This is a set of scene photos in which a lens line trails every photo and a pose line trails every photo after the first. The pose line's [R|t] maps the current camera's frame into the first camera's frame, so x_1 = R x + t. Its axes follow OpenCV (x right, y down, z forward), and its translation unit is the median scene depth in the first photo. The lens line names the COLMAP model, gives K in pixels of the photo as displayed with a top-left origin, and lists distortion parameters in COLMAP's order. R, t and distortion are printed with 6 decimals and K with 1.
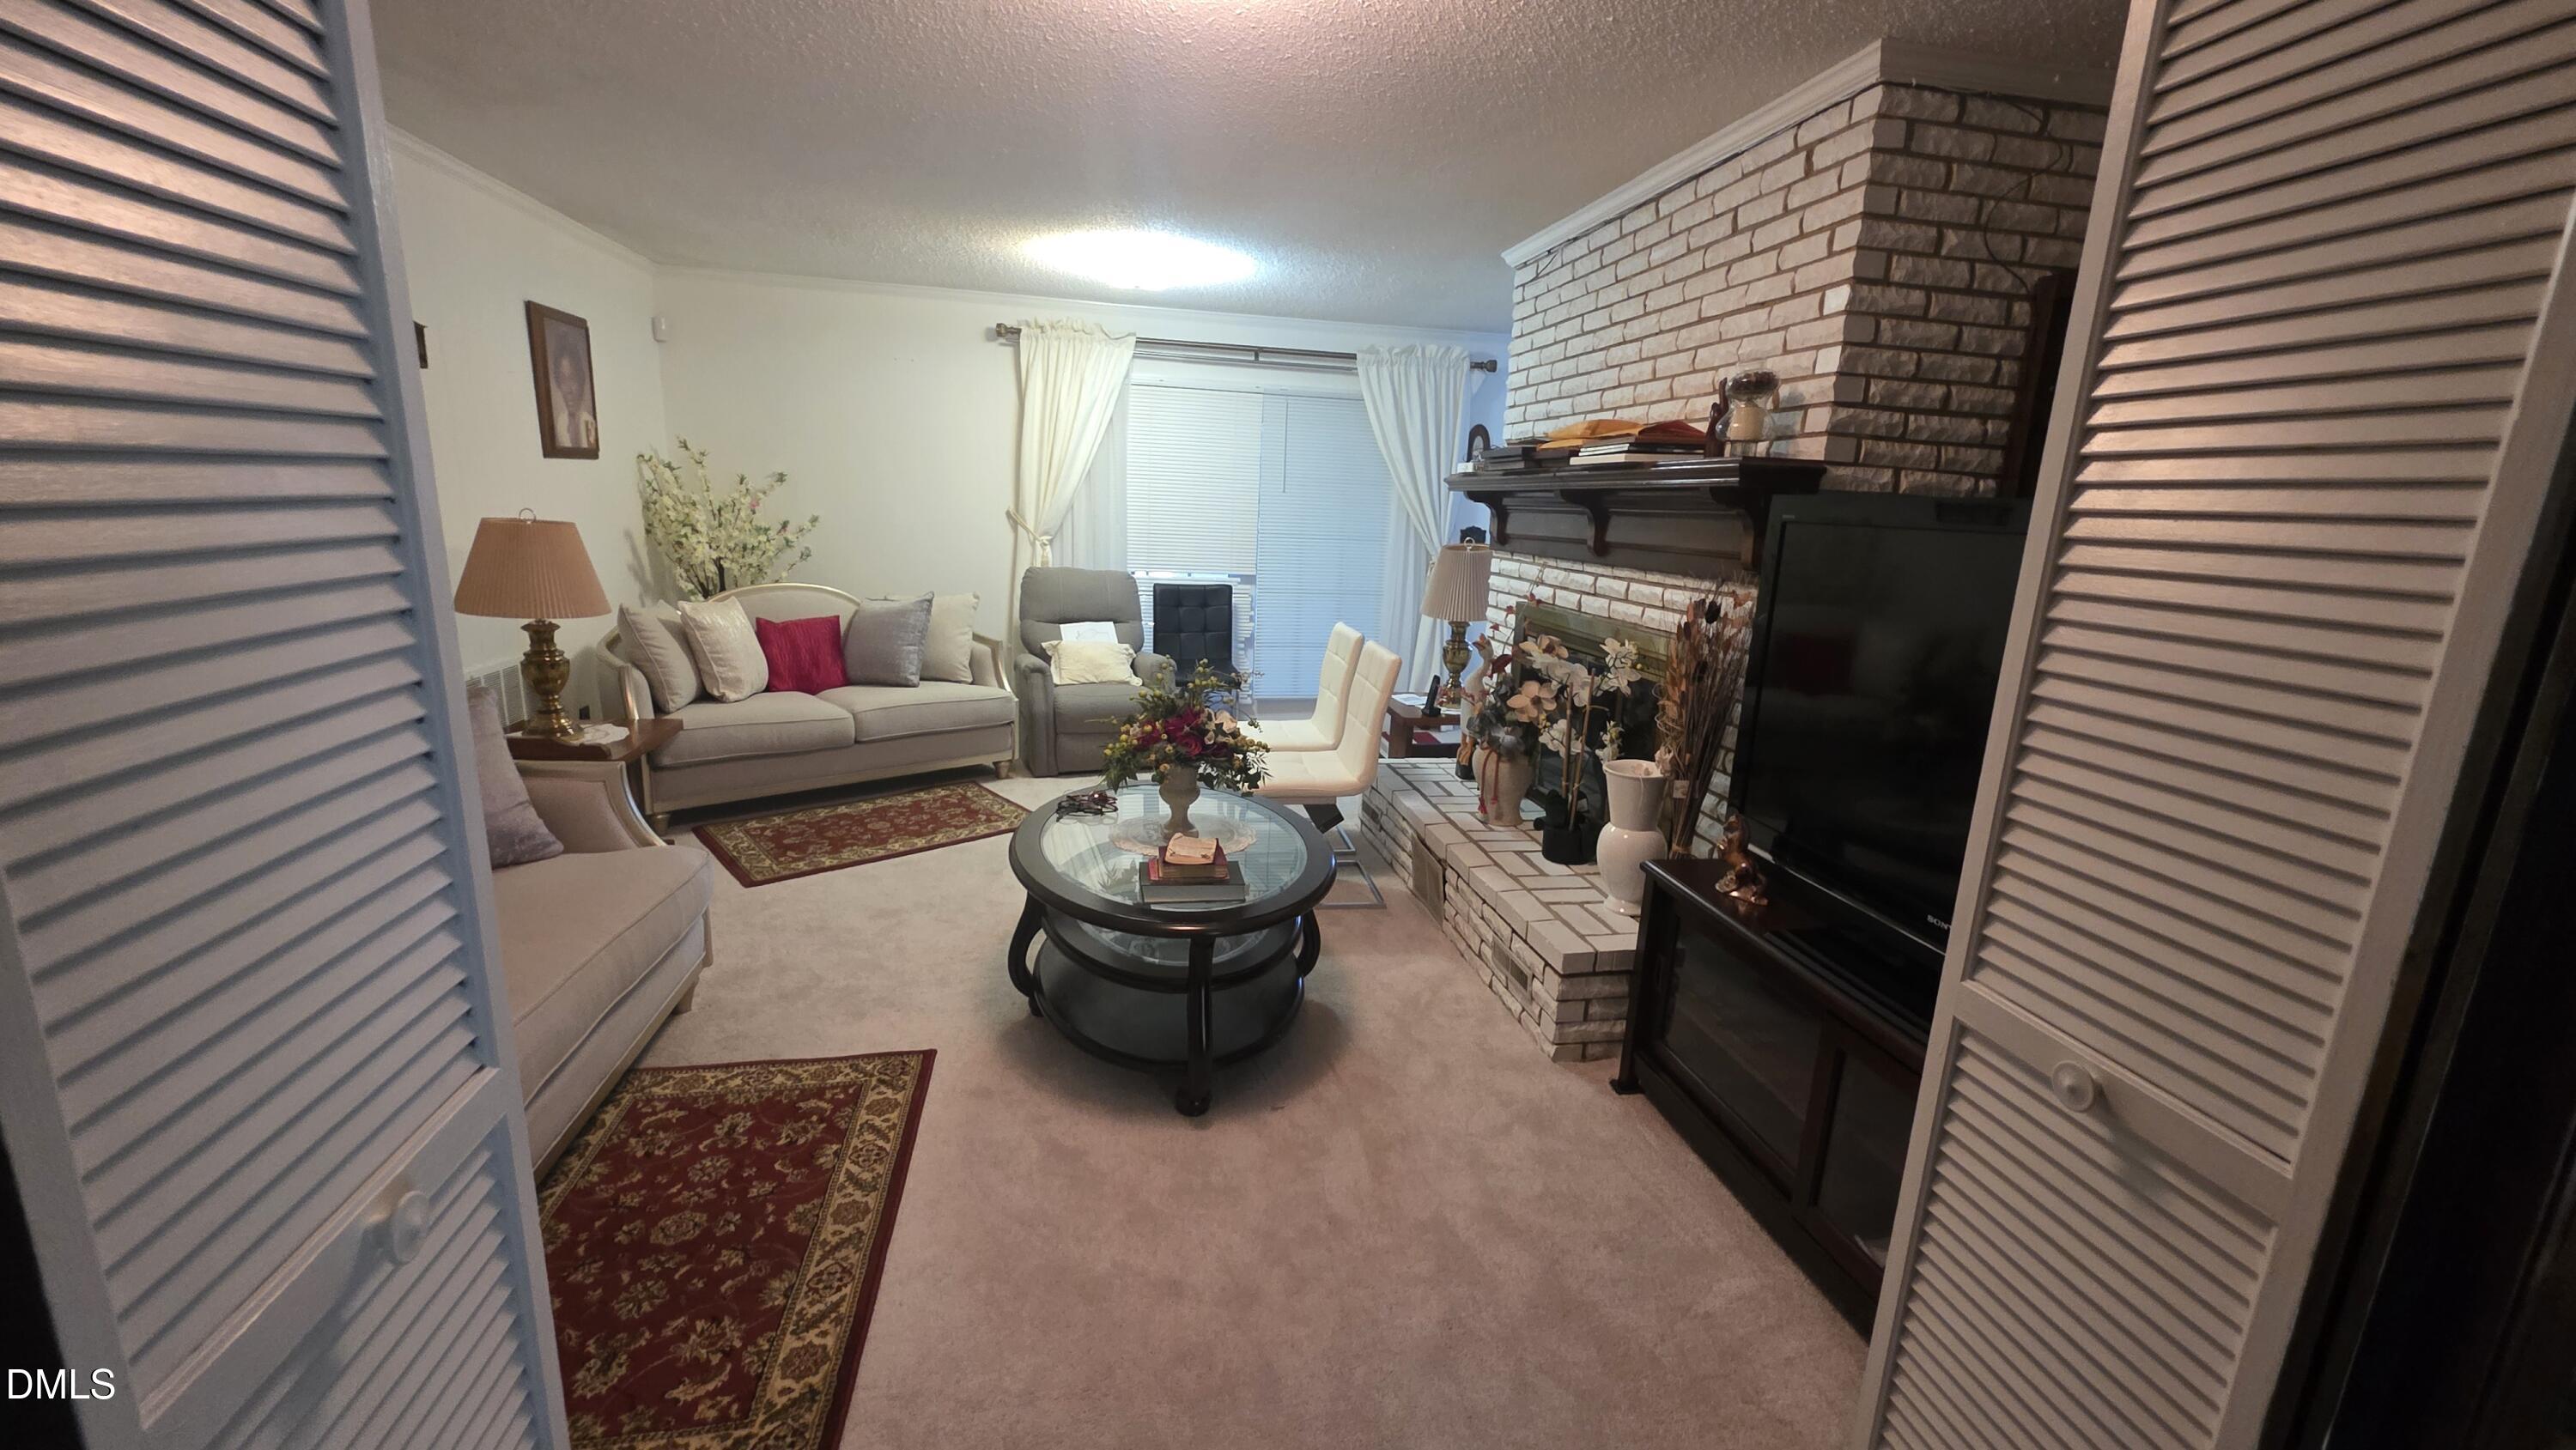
lens RADIAL K [[1041.3, 0, 1289.2], [0, 1041.3, 732.9], [0, 0, 1]] dist [0.001025, 0.000168]
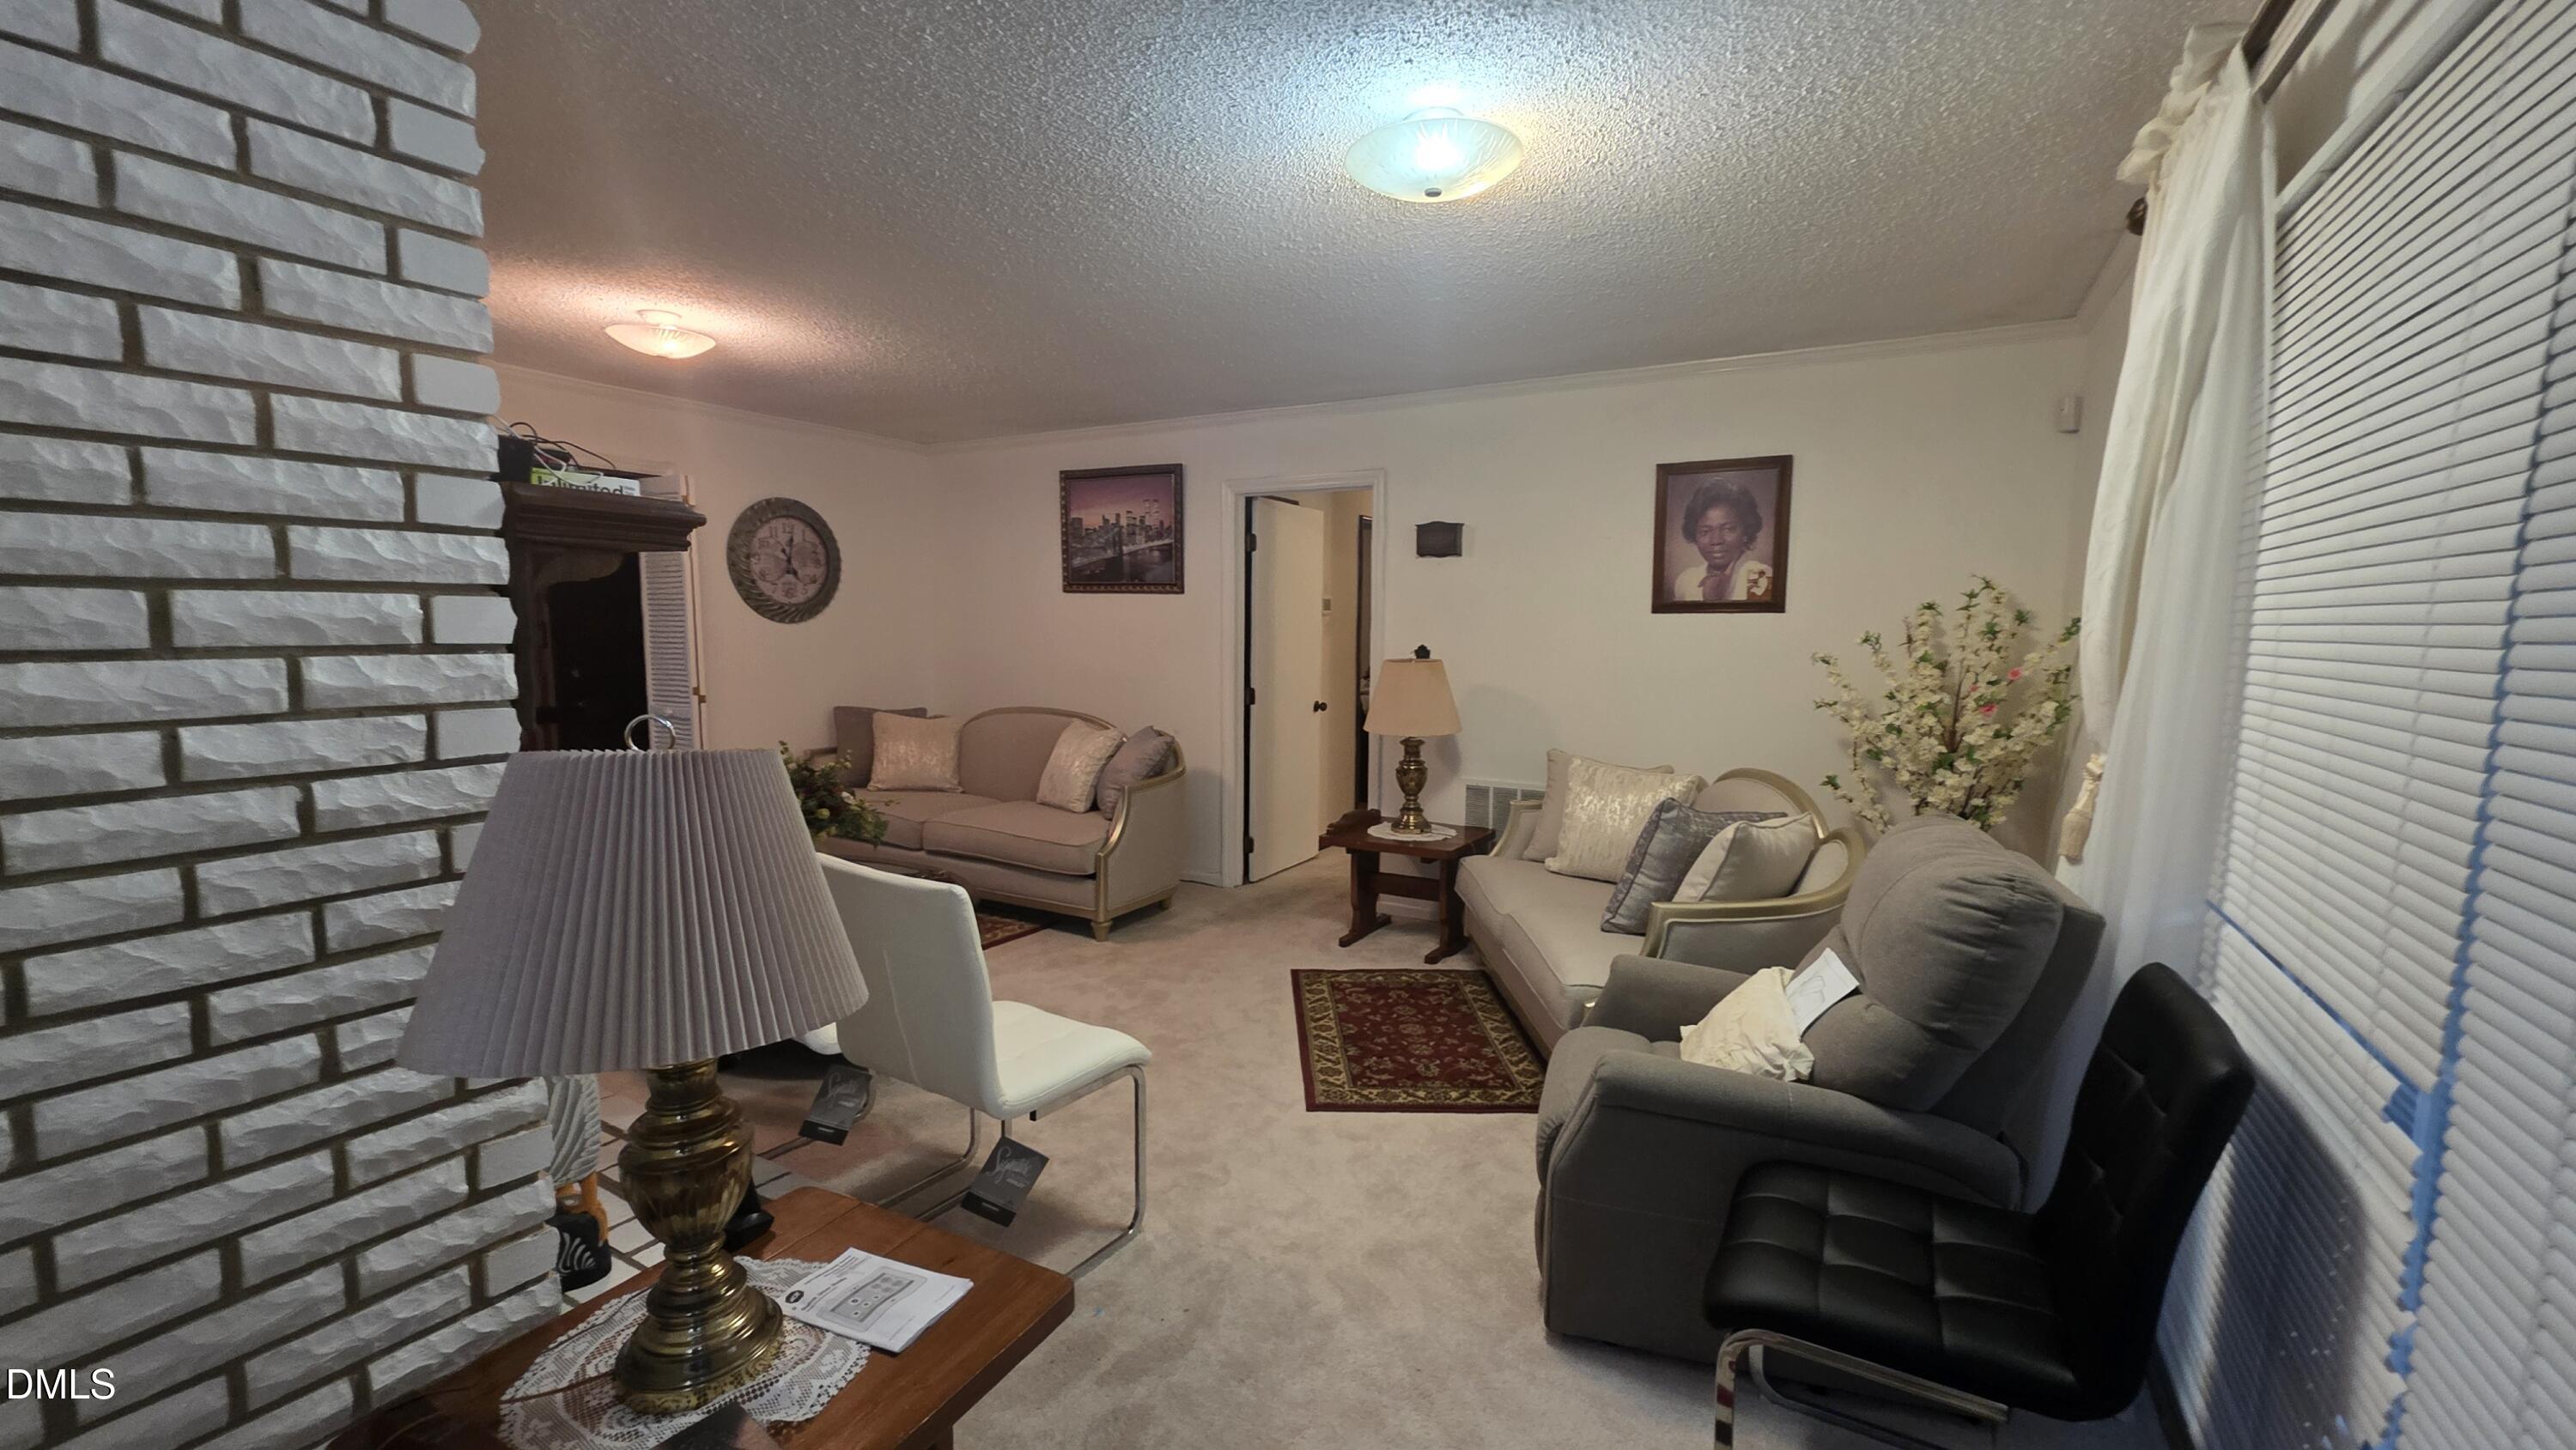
lens RADIAL K [[1041.3, 0, 1291.9], [0, 1041.3, 721.1], [0, 0, 1]] dist [0.001025, 0.000168]
pose [[-0.643358, 0.028783, -0.765024, 0.287772], [-0.203289, 0.956995, 0.206965, -0.294644], [0.738081, 0.288673, -0.609839, 1.360521]]
